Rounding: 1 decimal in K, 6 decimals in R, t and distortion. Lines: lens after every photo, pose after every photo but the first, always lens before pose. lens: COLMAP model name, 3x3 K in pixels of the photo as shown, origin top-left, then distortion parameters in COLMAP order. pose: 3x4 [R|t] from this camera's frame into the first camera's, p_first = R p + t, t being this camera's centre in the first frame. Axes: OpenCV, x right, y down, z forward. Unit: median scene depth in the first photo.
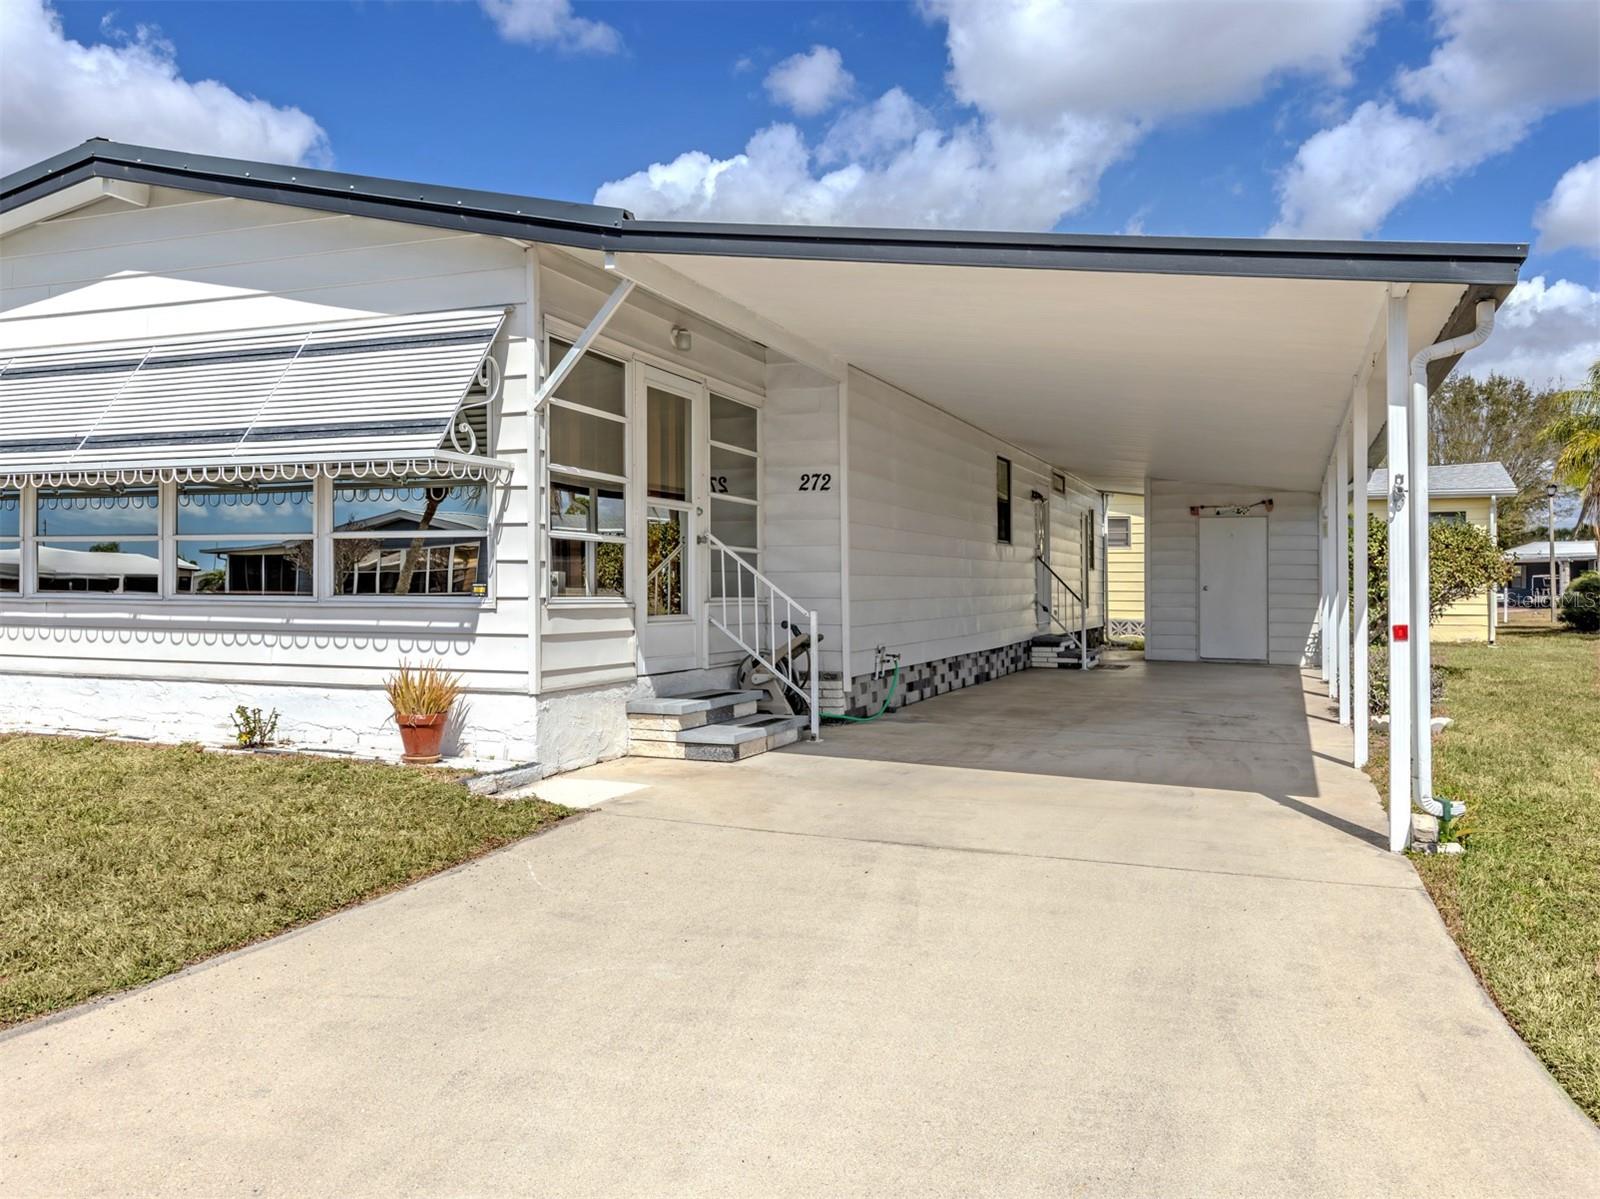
lens RADIAL K [[1224.1, 0, 861.7], [0, 1224.1, 557.0], [0, 0, 1]] dist [-0.009989, 0.000924]
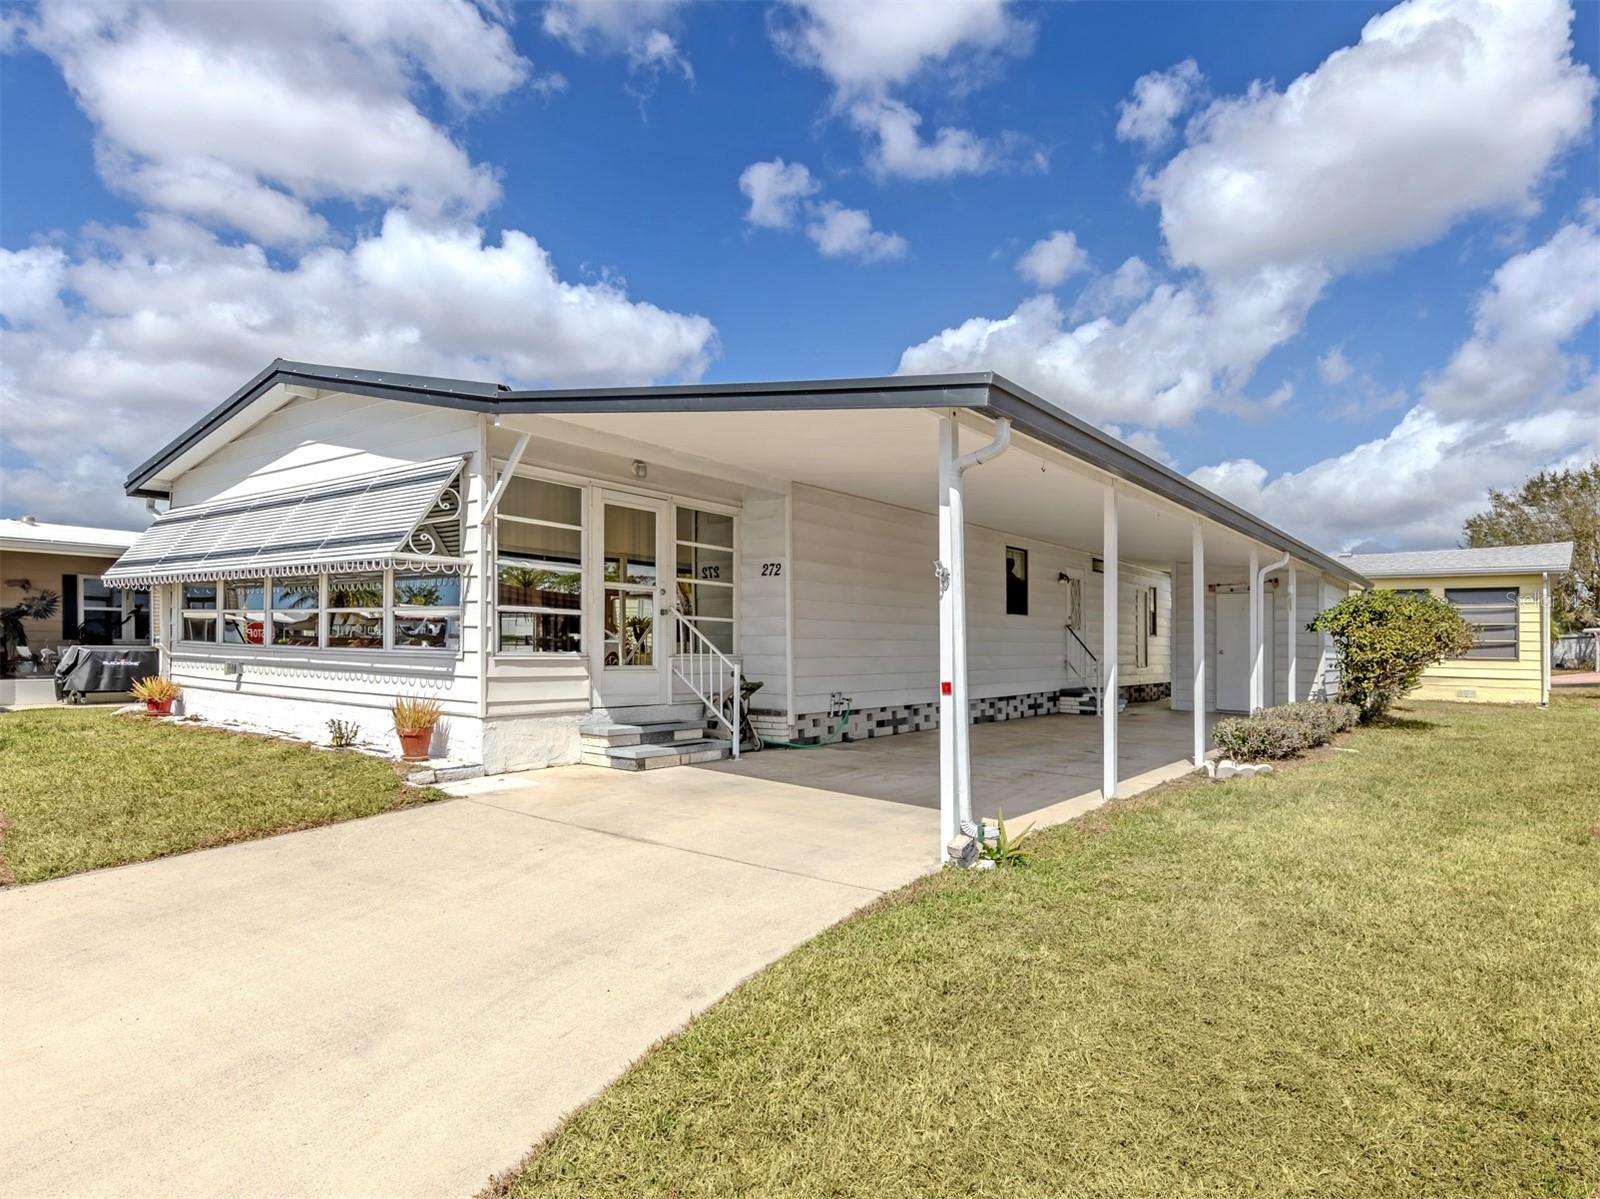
lens RADIAL K [[925.8, 0, 855.0], [0, 925.8, 607.8], [0, 0, 1]] dist [-0.006902, 0.005461]
pose [[0.964197, -0.000119, -0.265186, 0.325567], [-0.004585, 0.999843, -0.017120, -0.001711], [0.265146, 0.017723, 0.964045, 0.034749]]
